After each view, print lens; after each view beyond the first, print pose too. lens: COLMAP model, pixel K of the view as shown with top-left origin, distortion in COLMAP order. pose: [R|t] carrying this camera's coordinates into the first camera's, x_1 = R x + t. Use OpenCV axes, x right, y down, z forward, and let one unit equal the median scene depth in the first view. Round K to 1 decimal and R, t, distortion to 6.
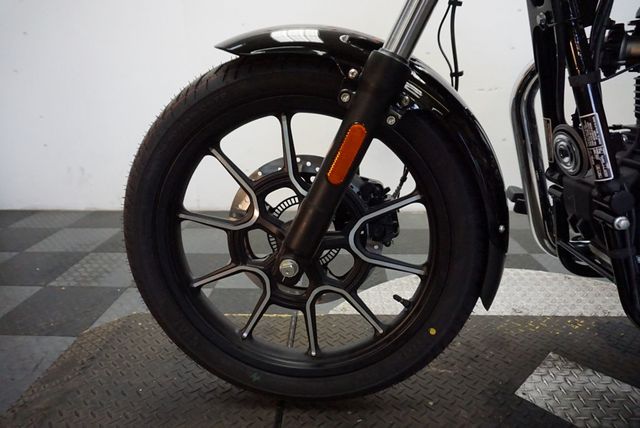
lens RADIAL K [[438.7, 0, 319.6], [0, 438.7, 217.8], [0, 0, 1]] dist [-0.012700, -0.000243]
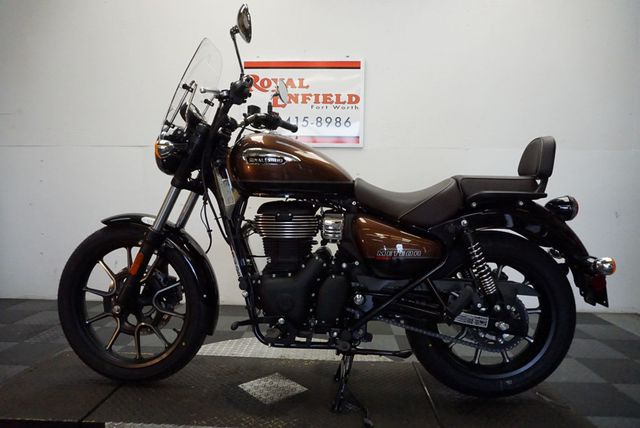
lens RADIAL K [[438.7, 0, 319.6], [0, 438.7, 217.8], [0, 0, 1]] dist [-0.012700, -0.000243]
pose [[0.999520, 0.028236, -0.012724, 0.884642], [-0.030514, 0.968103, -0.248687, 0.155975], [0.005296, 0.248955, 0.968500, -1.222971]]
